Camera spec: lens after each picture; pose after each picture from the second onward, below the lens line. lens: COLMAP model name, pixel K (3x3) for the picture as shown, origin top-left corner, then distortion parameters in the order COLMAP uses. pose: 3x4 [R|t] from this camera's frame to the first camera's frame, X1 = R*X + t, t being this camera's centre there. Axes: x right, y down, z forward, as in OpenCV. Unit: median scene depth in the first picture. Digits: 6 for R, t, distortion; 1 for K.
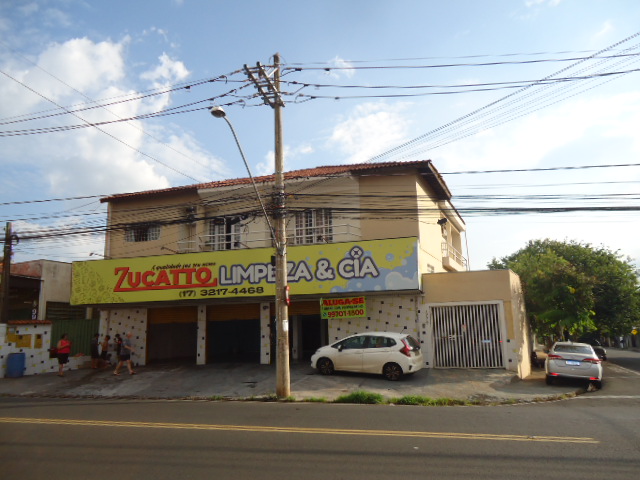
lens RADIAL K [[481.8, 0, 319.4], [0, 481.8, 239.5], [0, 0, 1]] dist [-0.026594, -0.005039]
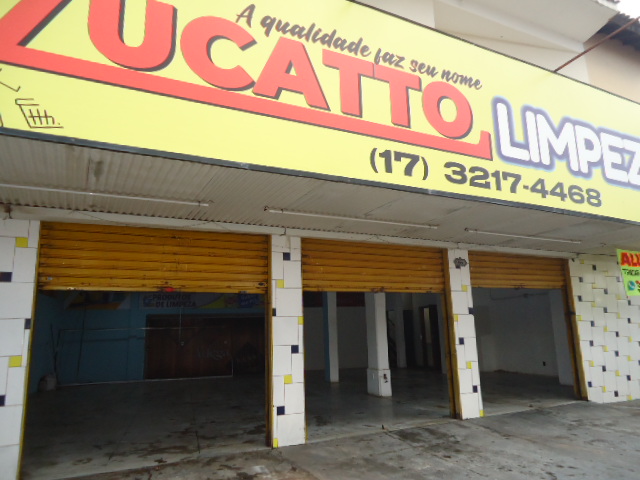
lens RADIAL K [[481.8, 0, 320.6], [0, 481.8, 240.7], [0, 0, 1]] dist [-0.026594, -0.005039]
pose [[0.730326, 0.138409, 0.668929, -0.462221], [-0.115611, 0.990175, -0.078657, 0.175488], [-0.673244, -0.019890, 0.739153, 0.843315]]
